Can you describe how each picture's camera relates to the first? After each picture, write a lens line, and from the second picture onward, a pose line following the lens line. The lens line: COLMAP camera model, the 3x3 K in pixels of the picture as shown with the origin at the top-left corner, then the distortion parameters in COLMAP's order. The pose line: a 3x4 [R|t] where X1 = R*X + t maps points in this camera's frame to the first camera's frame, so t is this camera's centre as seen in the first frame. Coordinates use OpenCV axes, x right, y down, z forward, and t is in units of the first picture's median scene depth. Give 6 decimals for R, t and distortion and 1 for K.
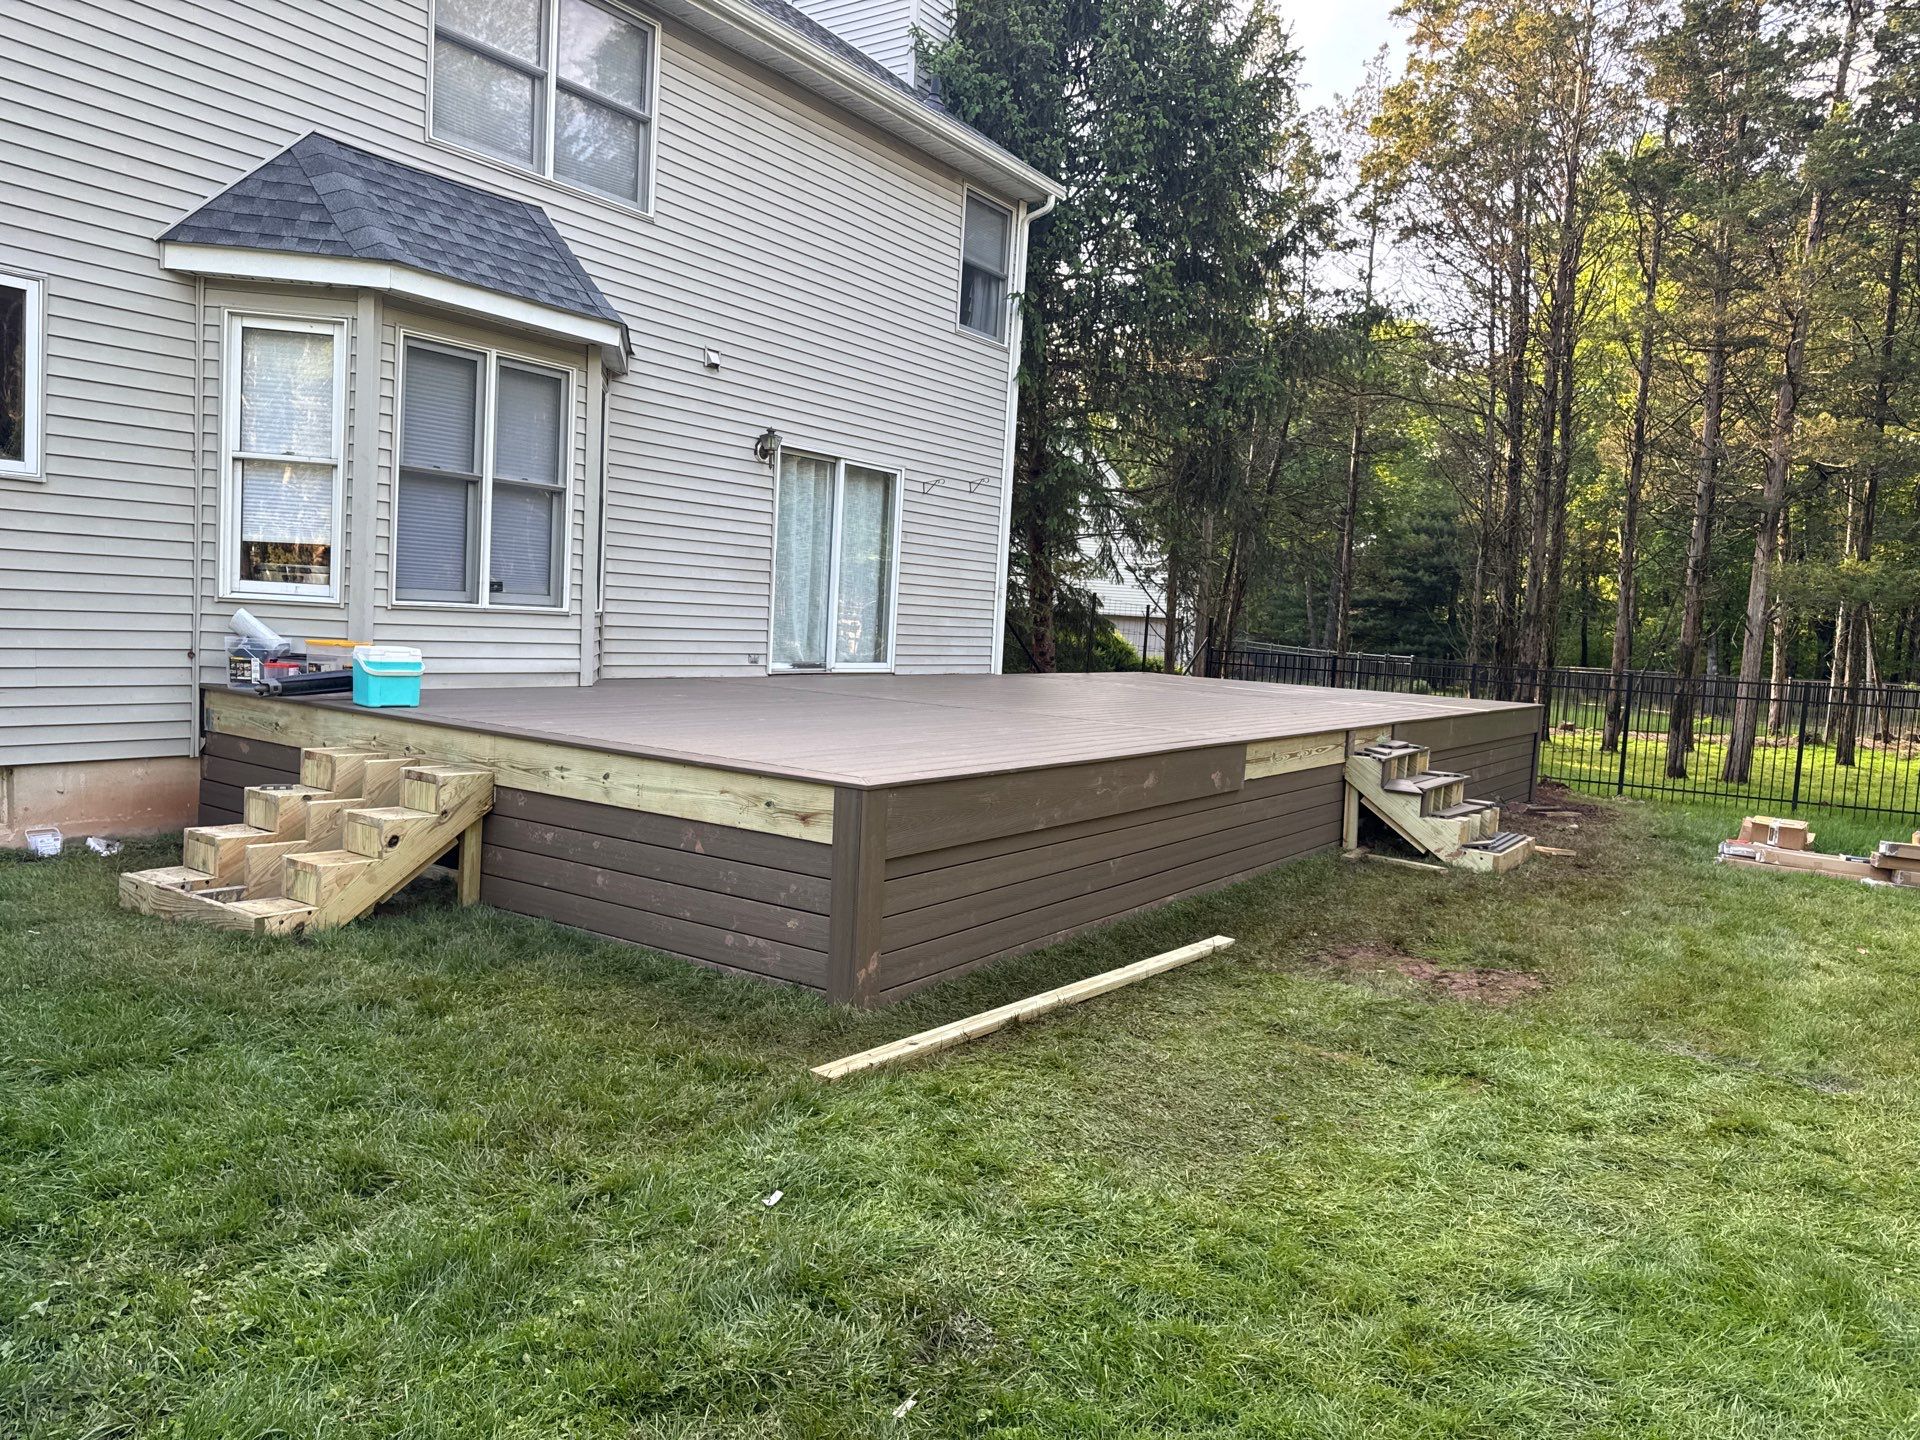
lens RADIAL K [[1355.0, 0, 955.0], [0, 1355.0, 708.9], [0, 0, 1]] dist [0.040159, -0.047580]
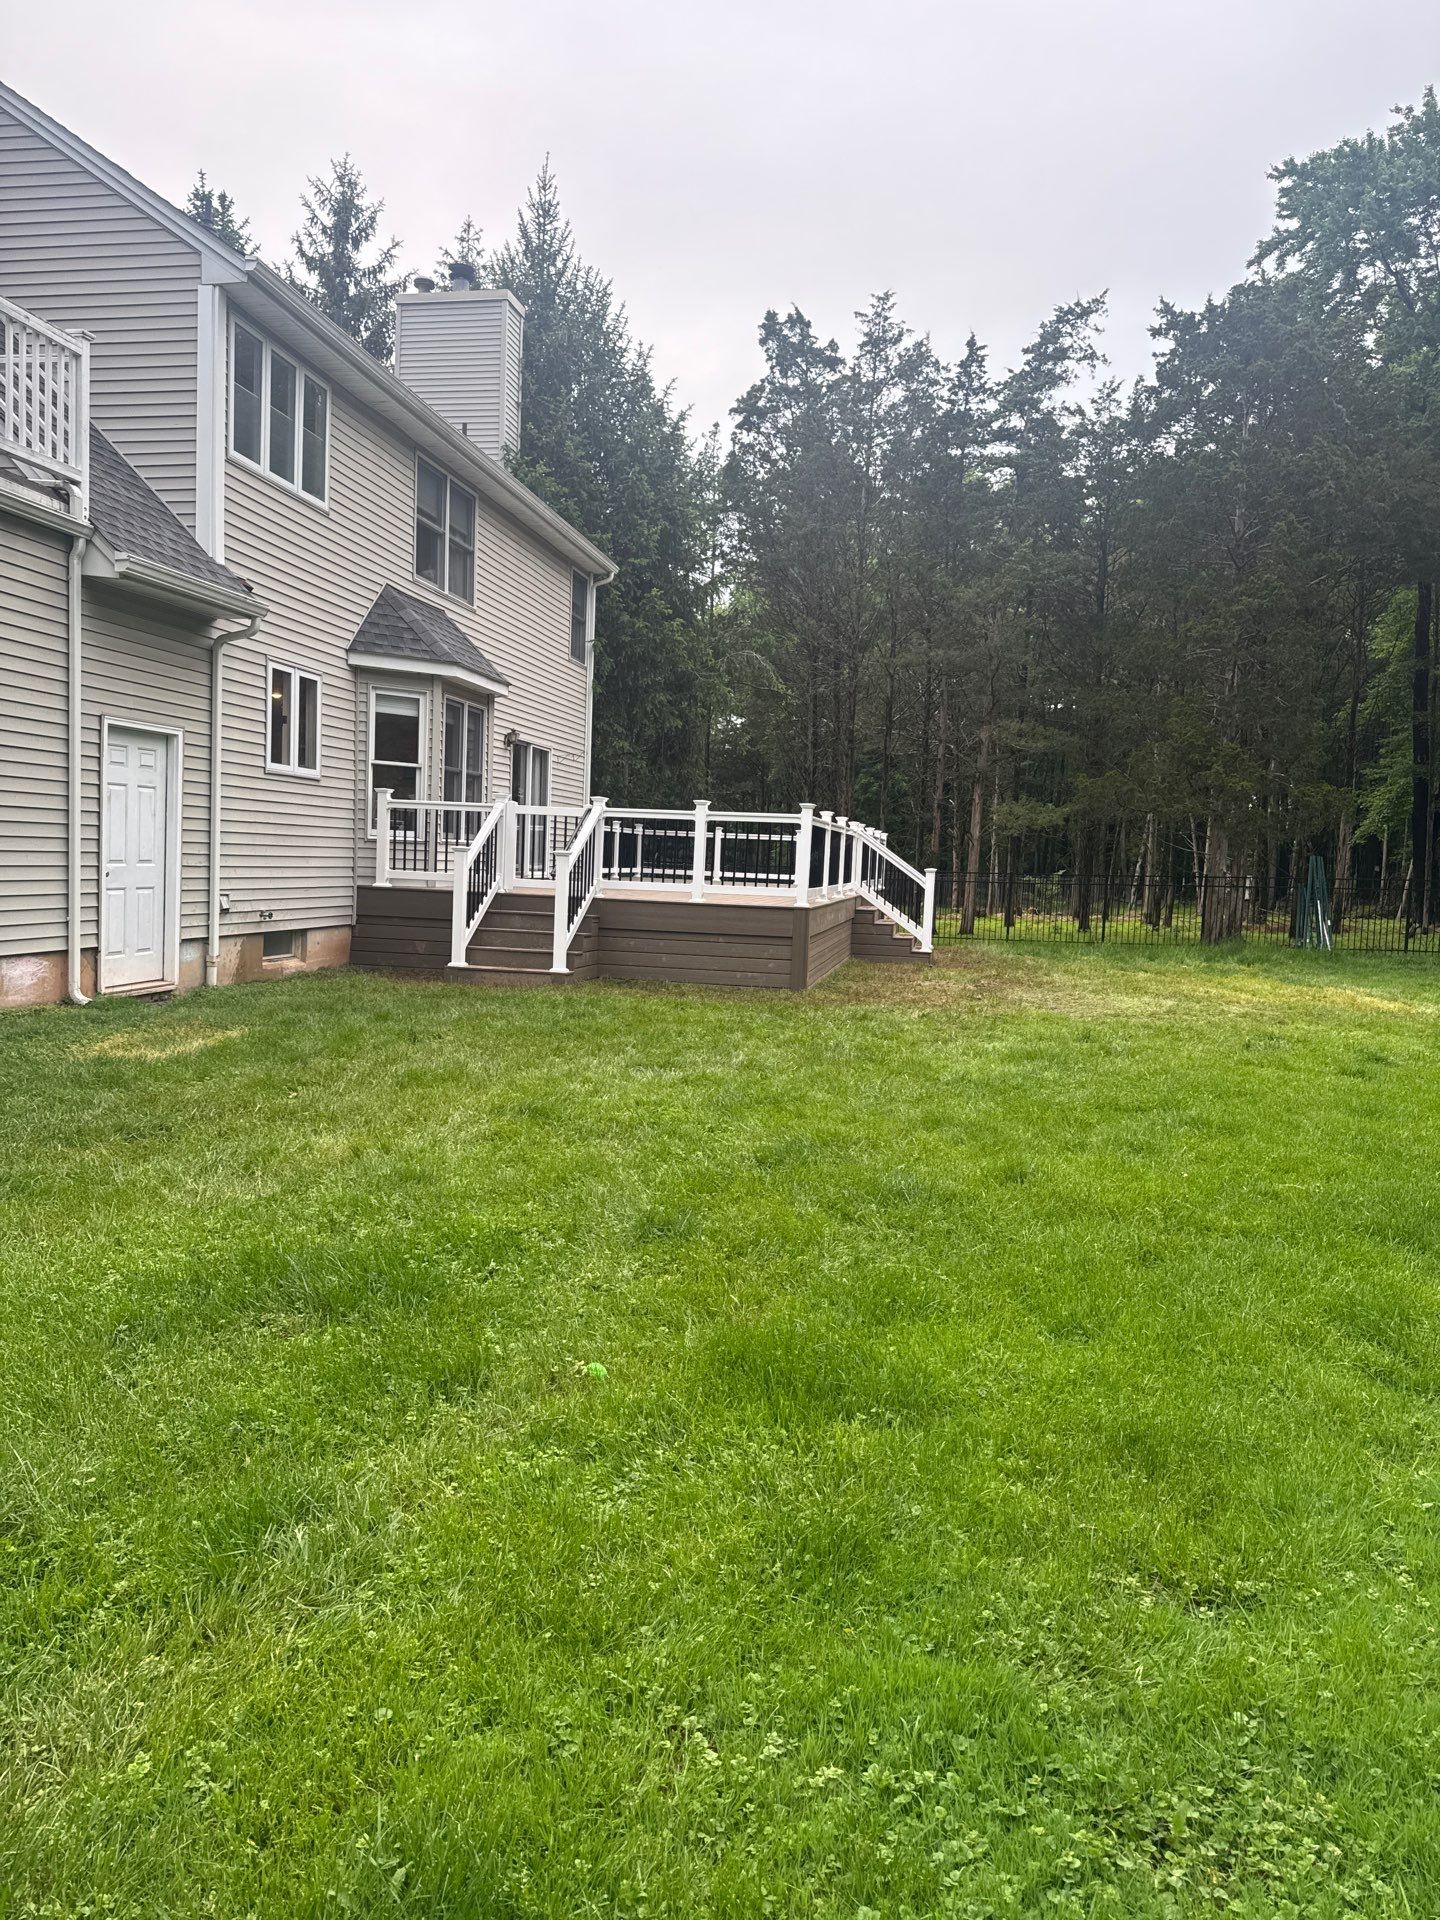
lens RADIAL K [[1355.0, 0, 716.6], [0, 1355.0, 973.1], [0, 0, 1]] dist [0.040159, -0.047580]
pose [[0.915232, -0.054007, 0.399291, -0.702705], [0.040408, 0.998283, 0.042404, 0.034352], [-0.400896, -0.022675, 0.915843, -0.738191]]
